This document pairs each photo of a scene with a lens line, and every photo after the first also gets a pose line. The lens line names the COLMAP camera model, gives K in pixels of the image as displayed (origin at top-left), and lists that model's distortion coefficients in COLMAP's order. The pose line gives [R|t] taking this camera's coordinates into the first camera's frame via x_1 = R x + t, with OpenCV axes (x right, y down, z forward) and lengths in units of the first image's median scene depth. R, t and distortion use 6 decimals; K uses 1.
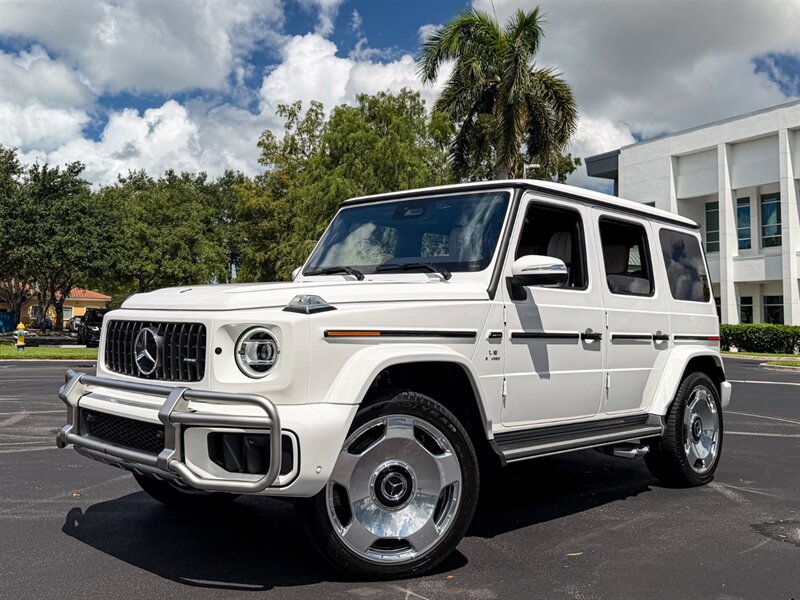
lens RADIAL K [[812.2, 0, 410.1], [0, 812.2, 244.7], [0, 0, 1]] dist [0.174128, -0.380149]
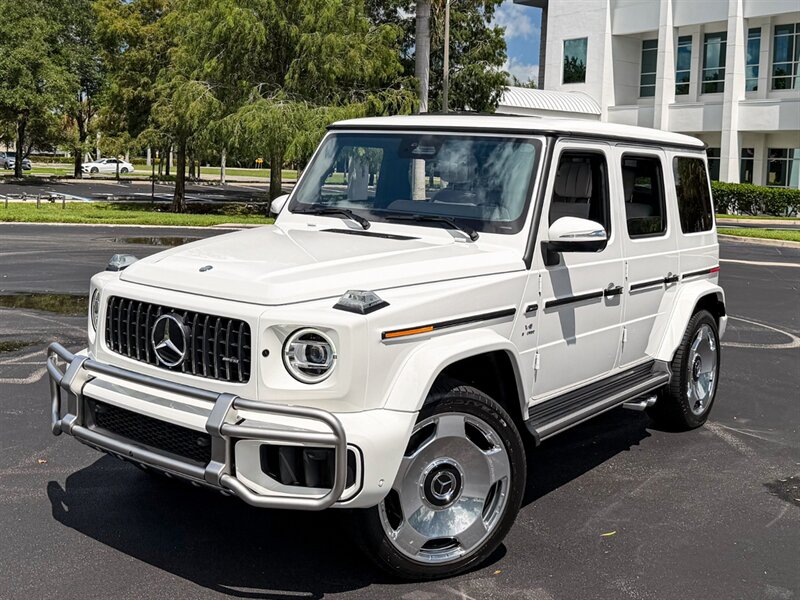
lens RADIAL K [[947.9, 0, 399.4], [0, 947.9, 199.0], [0, 0, 1]] dist [0.219956, -0.589376]
pose [[0.992921, 0.012724, 0.118093, -0.176286], [-0.029181, 0.989906, 0.138692, -0.159570], [-0.115136, -0.141156, 0.983269, -0.034750]]
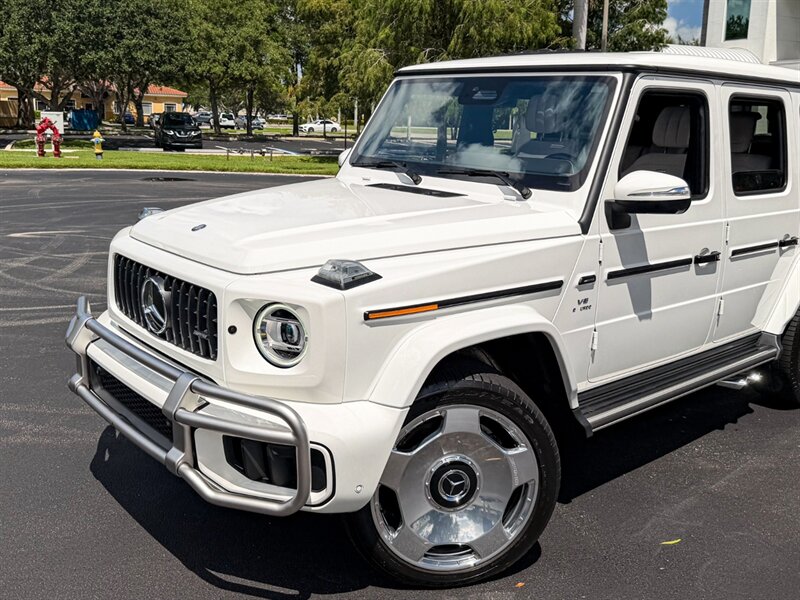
lens RADIAL K [[788.8, 0, 380.4], [0, 788.8, 250.2], [0, 0, 1]] dist [0.166774, -0.340436]
pose [[0.993139, 0.025540, -0.114113, -0.006321], [0.005110, 0.965447, 0.260549, -0.117574], [0.116824, -0.259345, 0.958693, 0.251956]]
